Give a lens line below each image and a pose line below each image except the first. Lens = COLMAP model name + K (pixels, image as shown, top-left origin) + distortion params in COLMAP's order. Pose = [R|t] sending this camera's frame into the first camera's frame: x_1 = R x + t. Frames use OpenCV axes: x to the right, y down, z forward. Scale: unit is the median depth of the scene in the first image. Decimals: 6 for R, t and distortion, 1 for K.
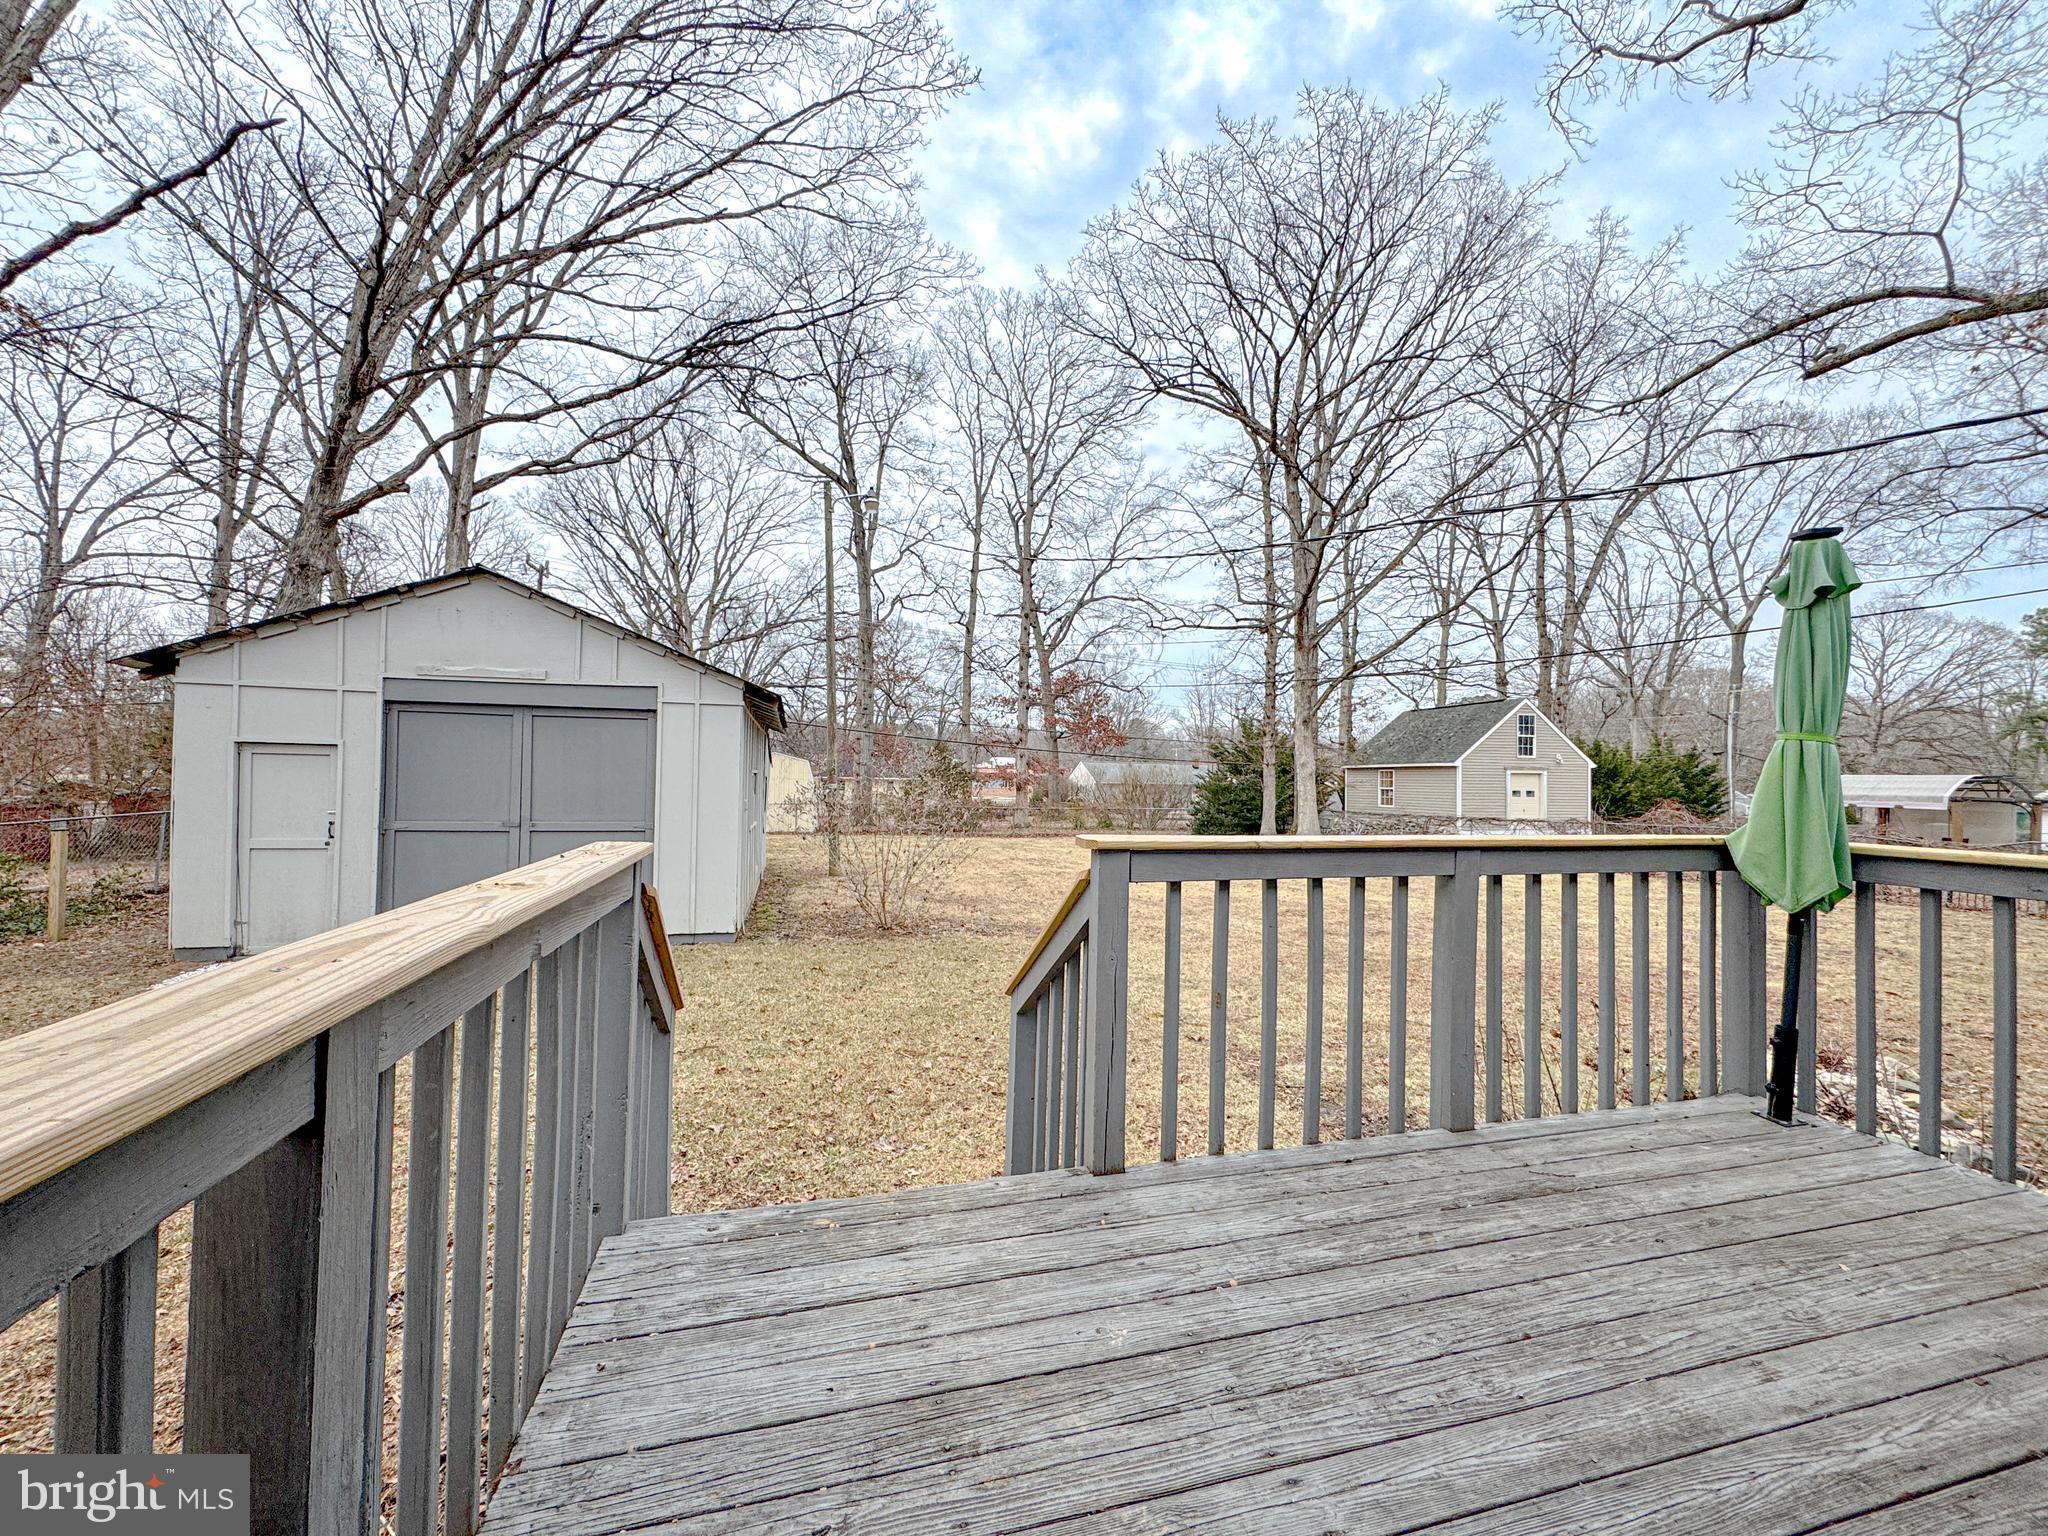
lens RADIAL K [[815.9, 0, 1020.2], [0, 815.9, 765.5], [0, 0, 1]] dist [-0.002892, 0.000148]
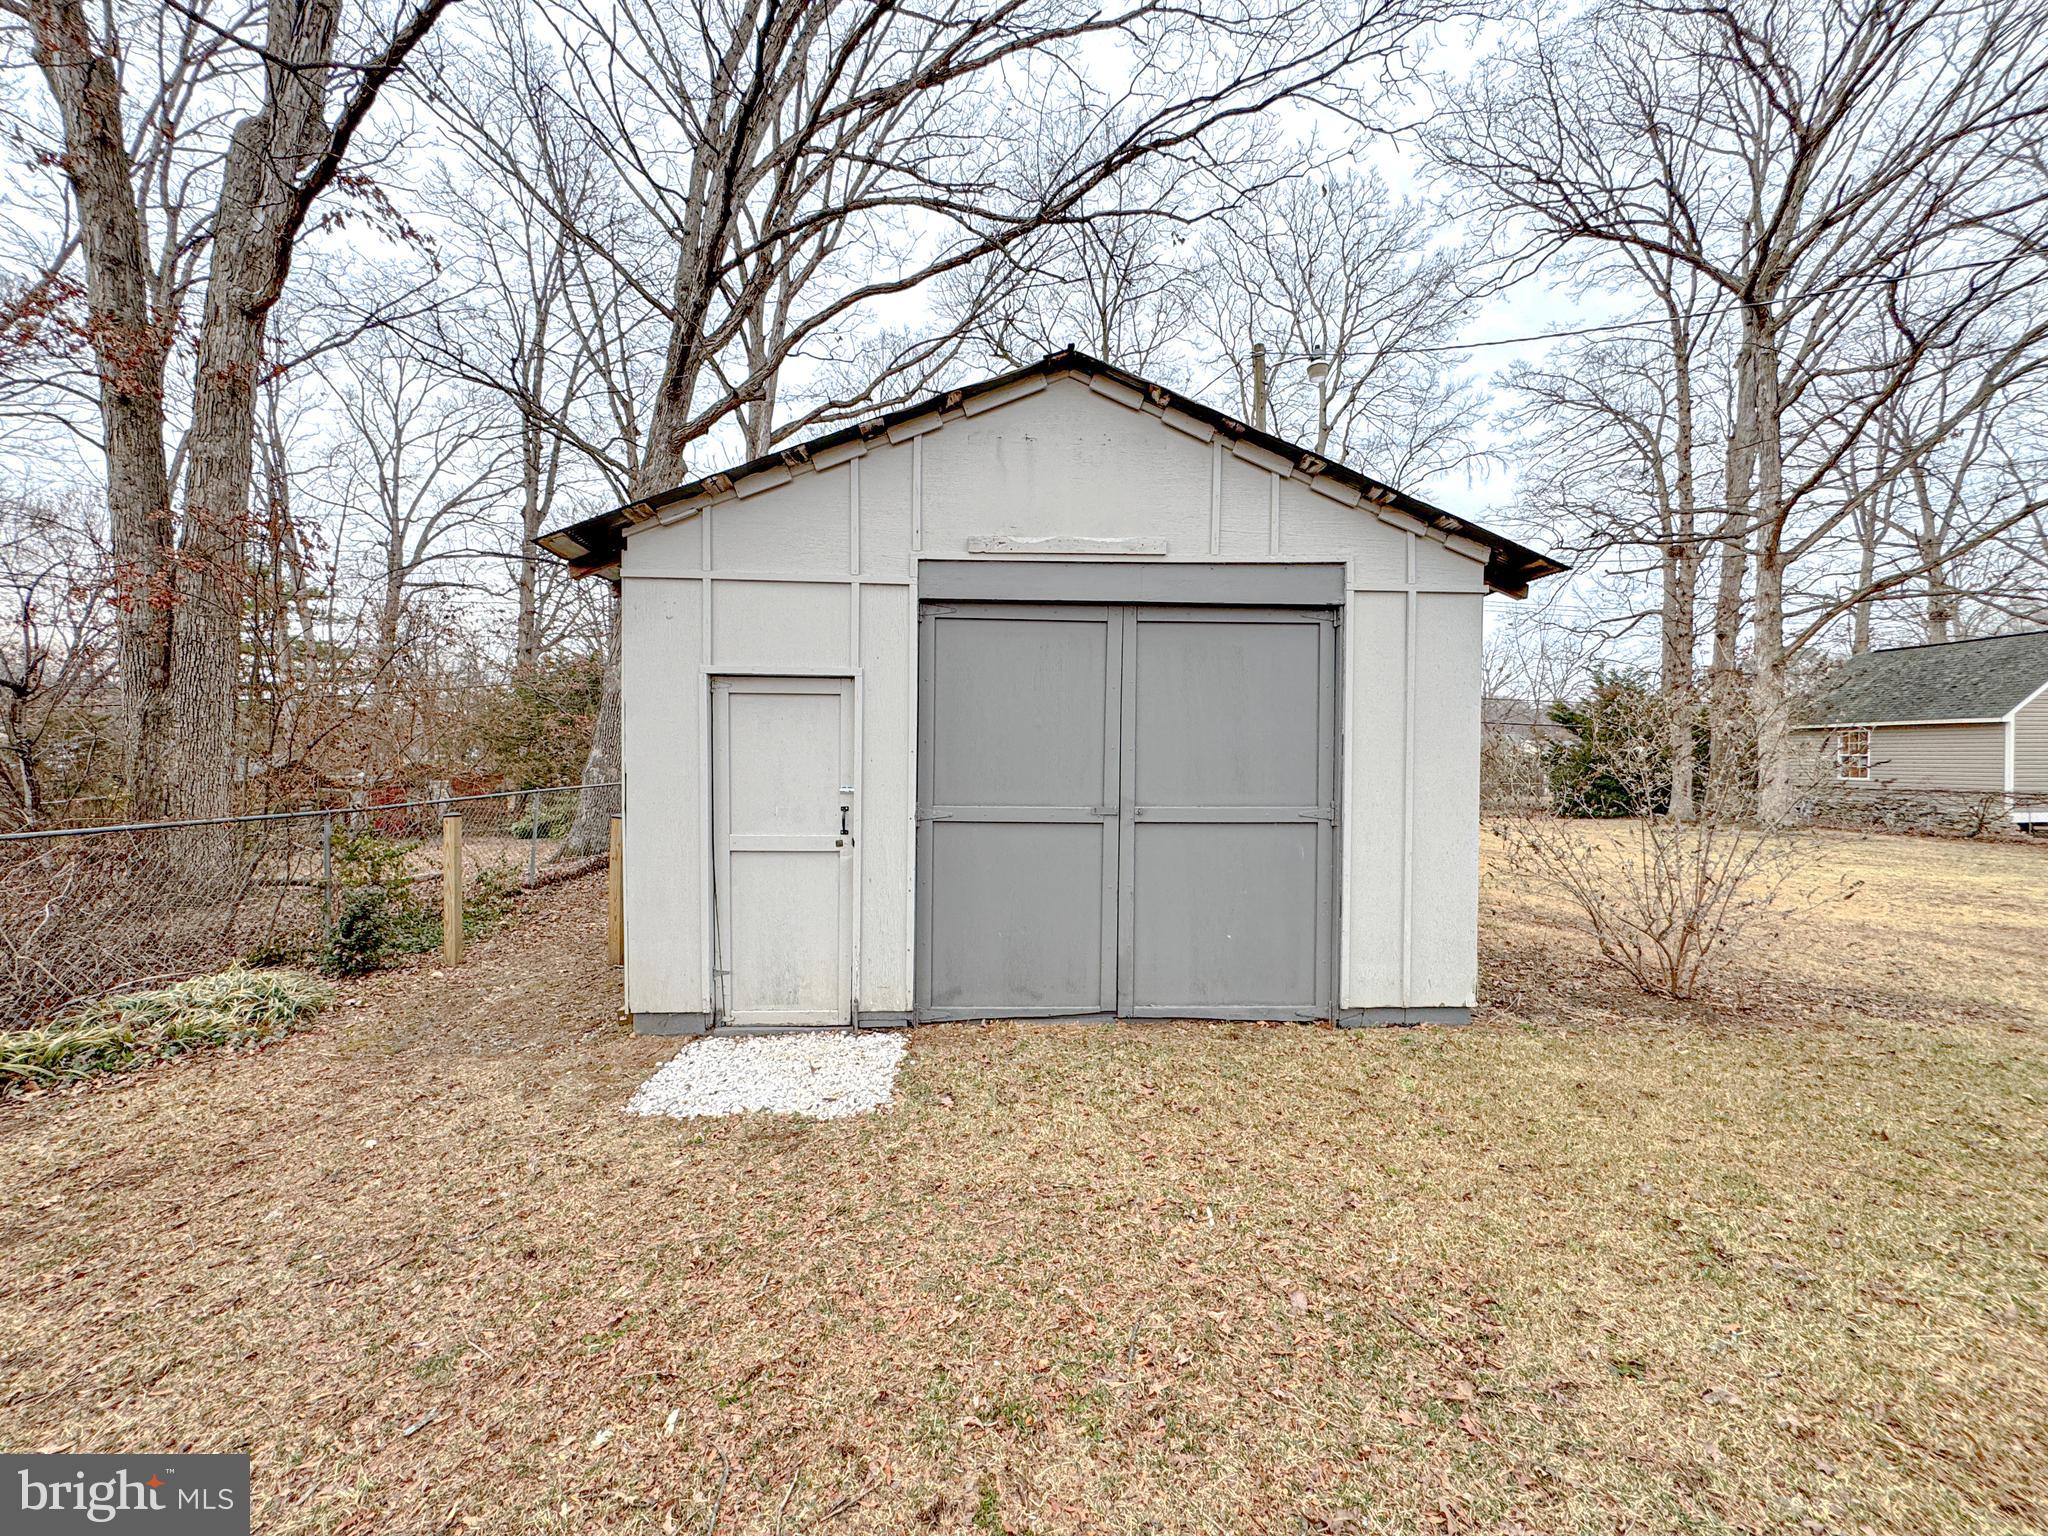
lens RADIAL K [[815.9, 0, 1025.3], [0, 815.9, 763.6], [0, 0, 1]] dist [-0.002892, 0.000148]
pose [[0.976961, -0.008224, -0.213259, -0.082396], [0.014169, 0.999552, 0.026362, 0.003350], [0.212947, -0.028776, 0.976640, 0.062372]]
